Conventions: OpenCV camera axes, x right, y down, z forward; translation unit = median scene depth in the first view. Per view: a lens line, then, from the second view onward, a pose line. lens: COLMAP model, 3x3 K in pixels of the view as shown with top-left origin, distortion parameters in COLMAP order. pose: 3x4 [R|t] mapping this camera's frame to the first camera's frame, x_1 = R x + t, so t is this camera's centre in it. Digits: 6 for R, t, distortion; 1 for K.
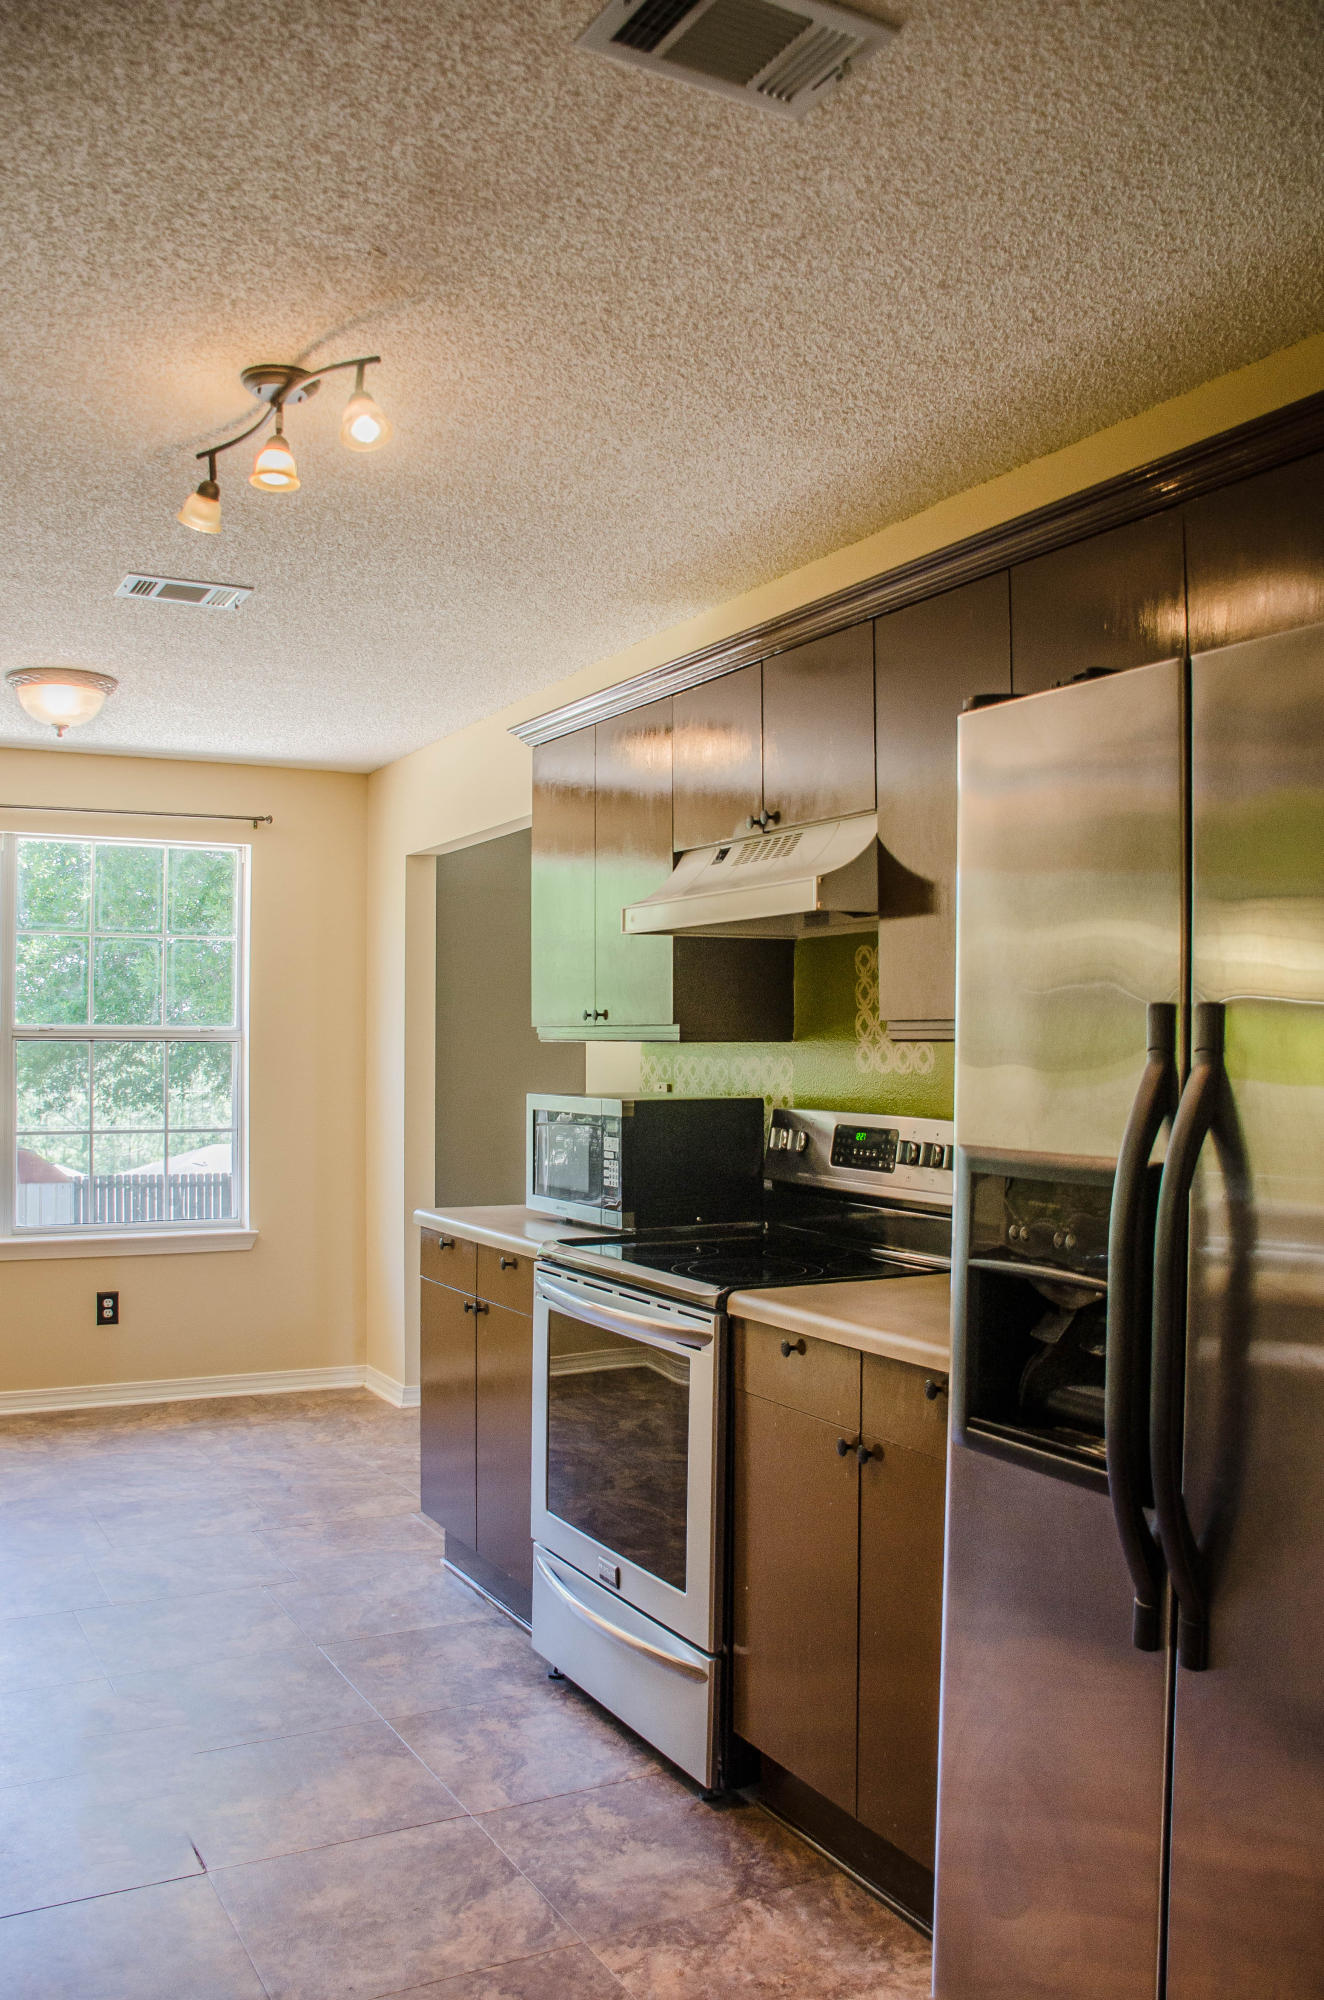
lens RADIAL K [[1644.6, 0, 653.8], [0, 1644.6, 990.5], [0, 0, 1]] dist [-0.157726, 0.116306]
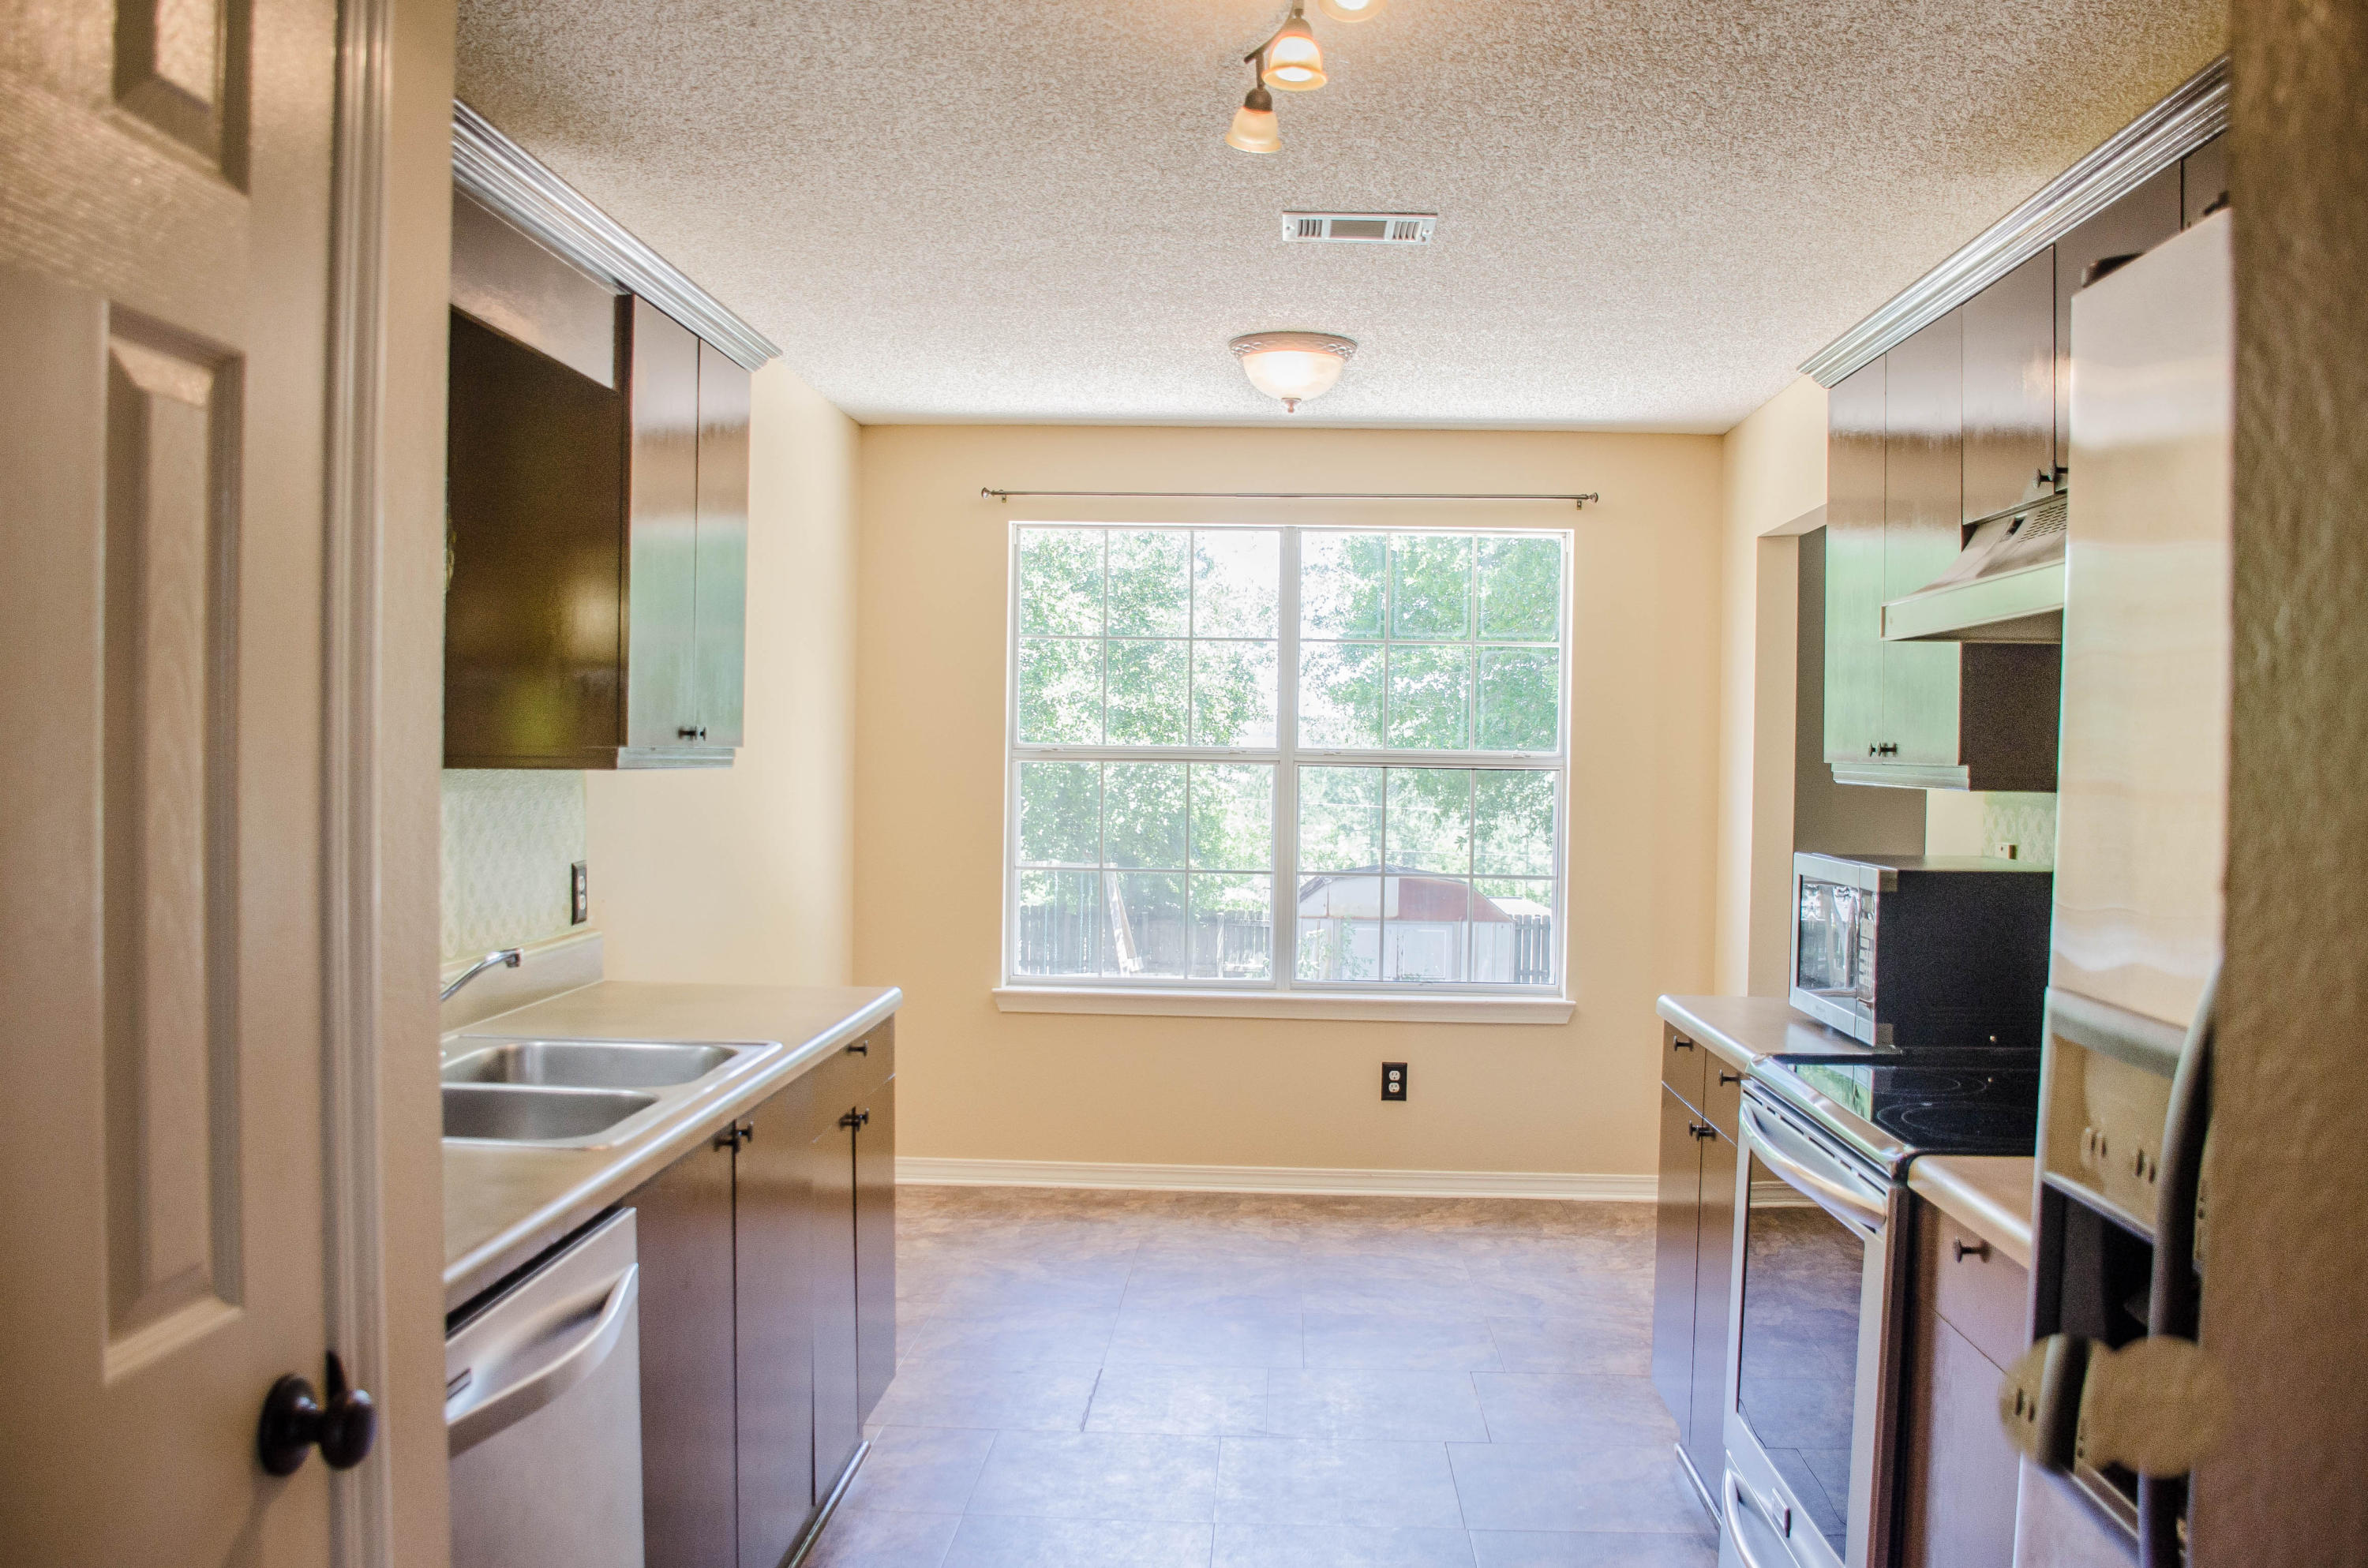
lens RADIAL K [[1947.0, 0, 1184.0], [0, 1947.0, 784.0], [0, 0, 1]] dist [-0.157726, 0.116306]
pose [[0.855628, 0.020407, -0.517188, 0.145731], [0.002689, 0.999034, 0.043867, -0.008608], [0.517584, -0.038924, 0.854747, 0.112542]]
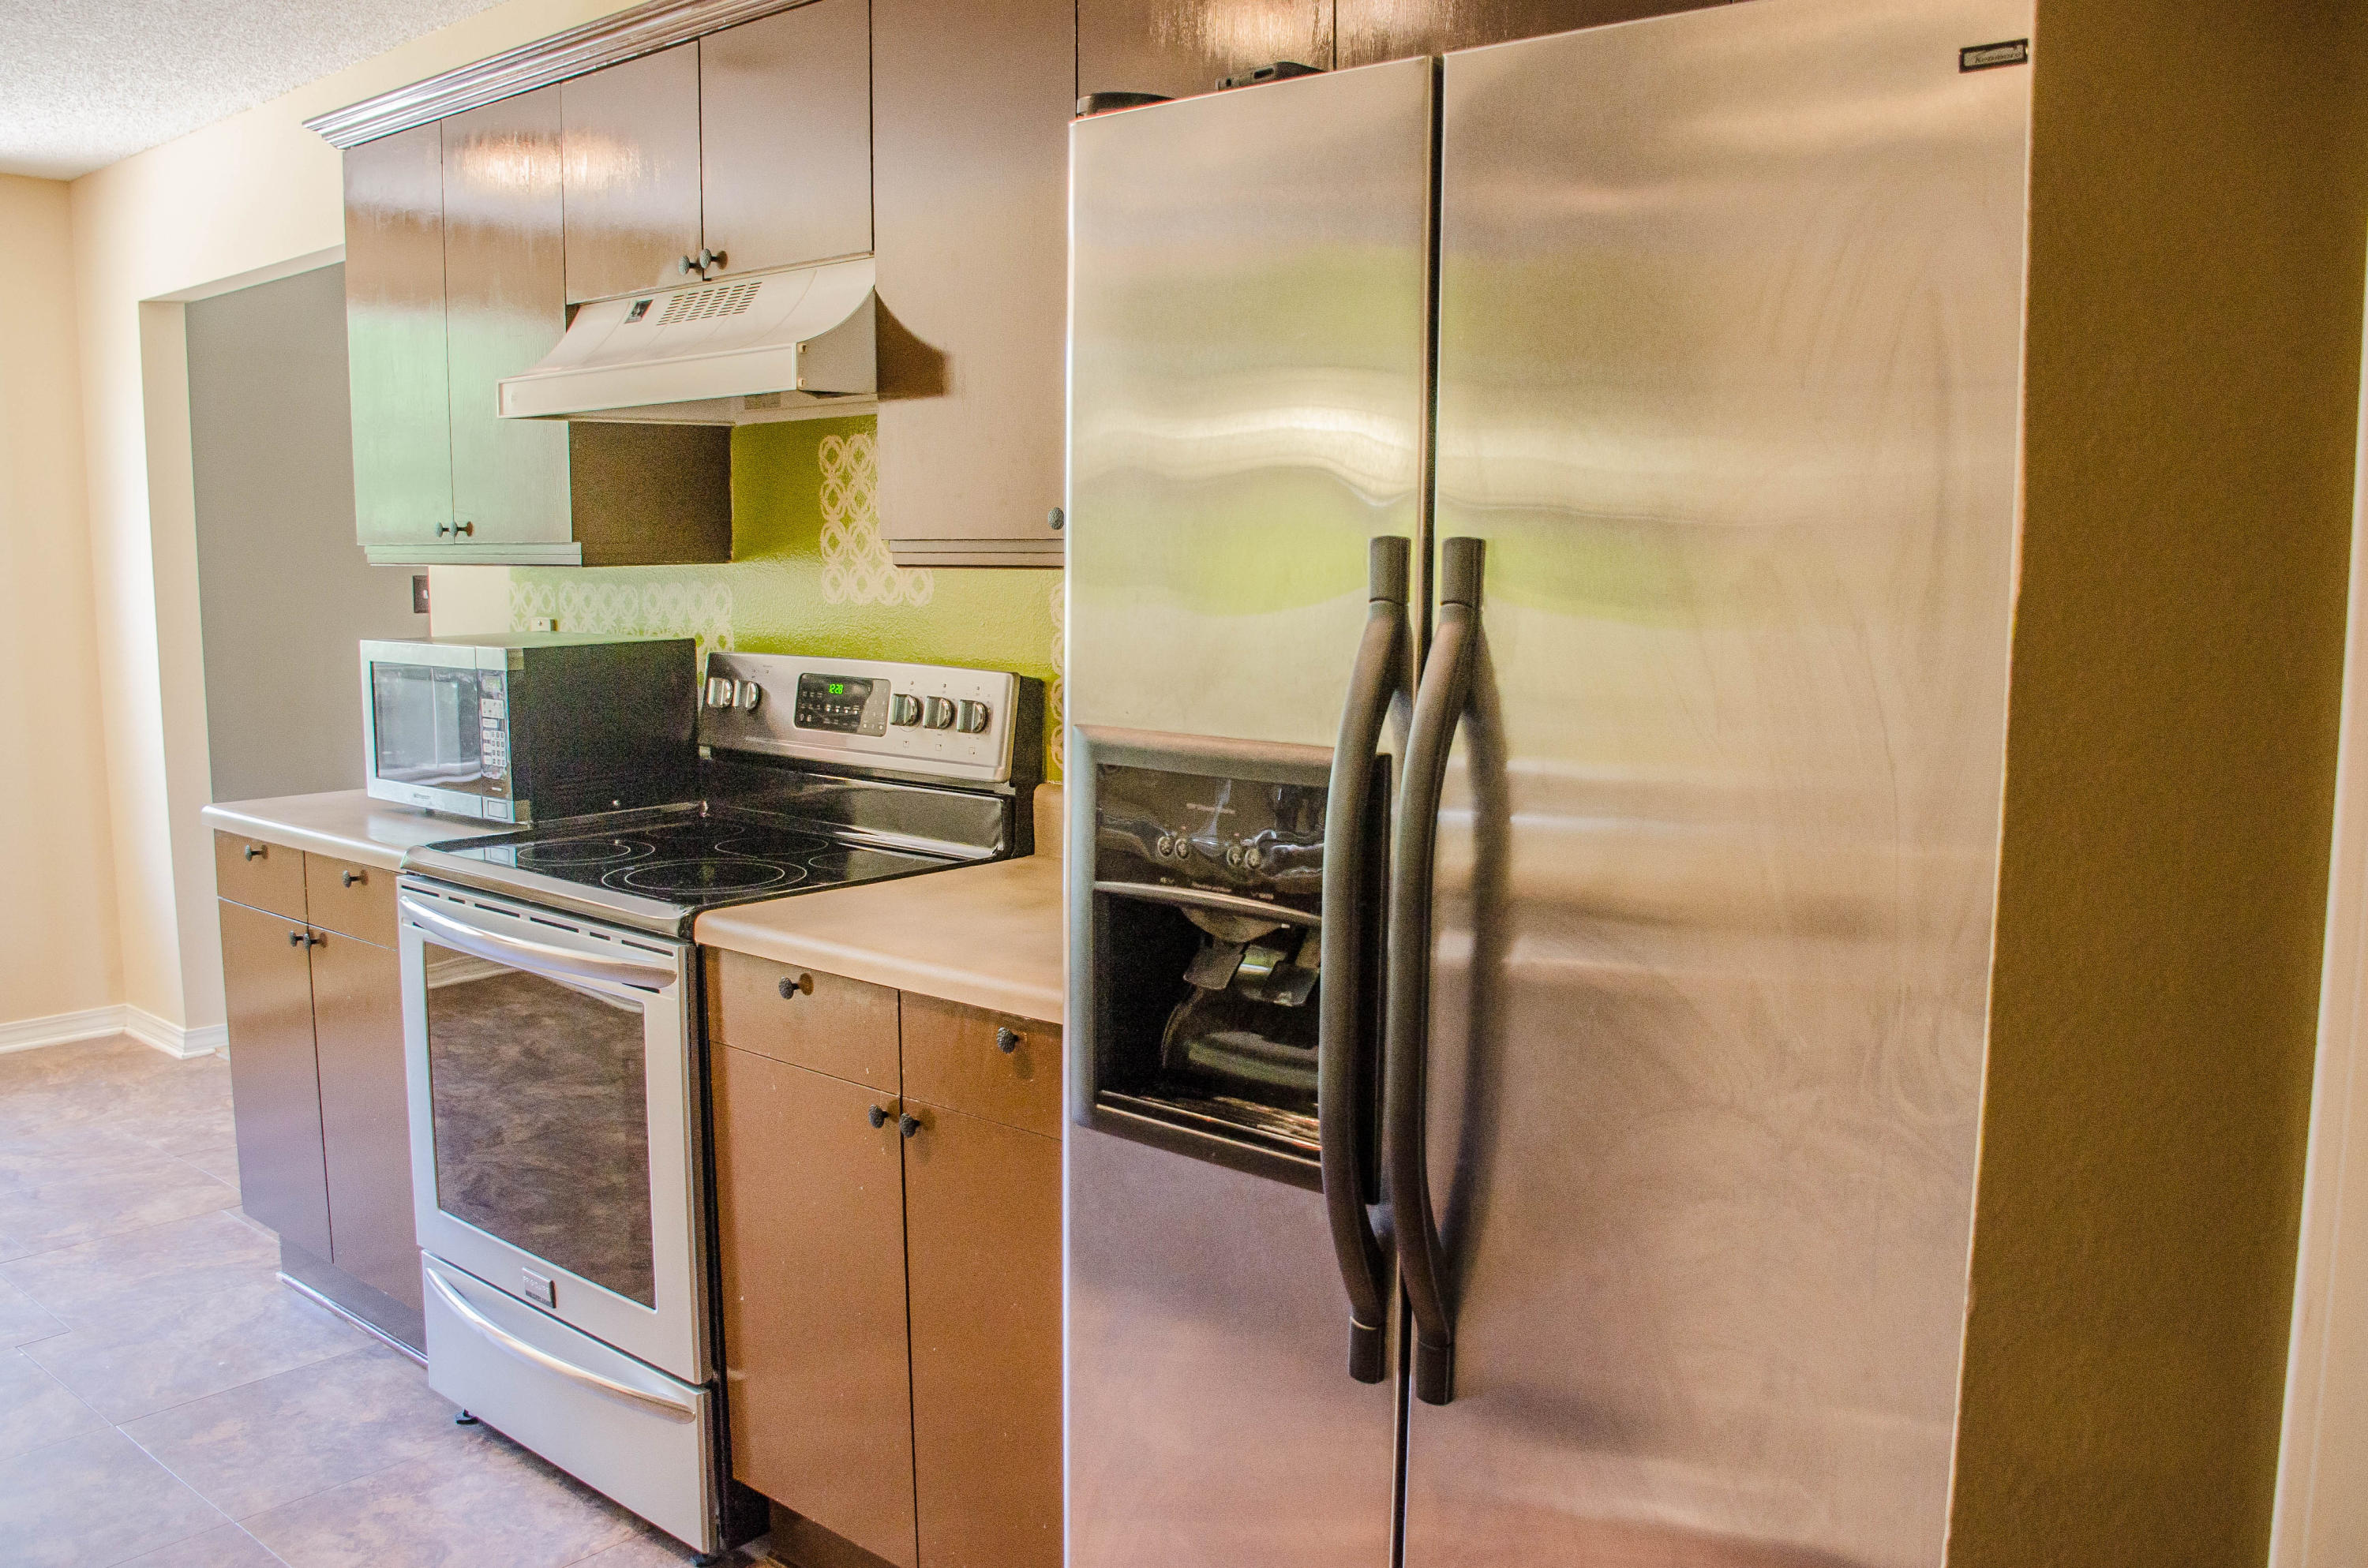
lens RADIAL K [[1947.0, 0, 1184.0], [0, 1947.0, 784.0], [0, 0, 1]] dist [-0.157726, 0.116306]
pose [[0.933535, -0.050163, 0.354960, -0.040497], [-0.006454, 0.987649, 0.156551, -0.008324], [-0.358429, -0.148437, 0.921681, 0.094723]]
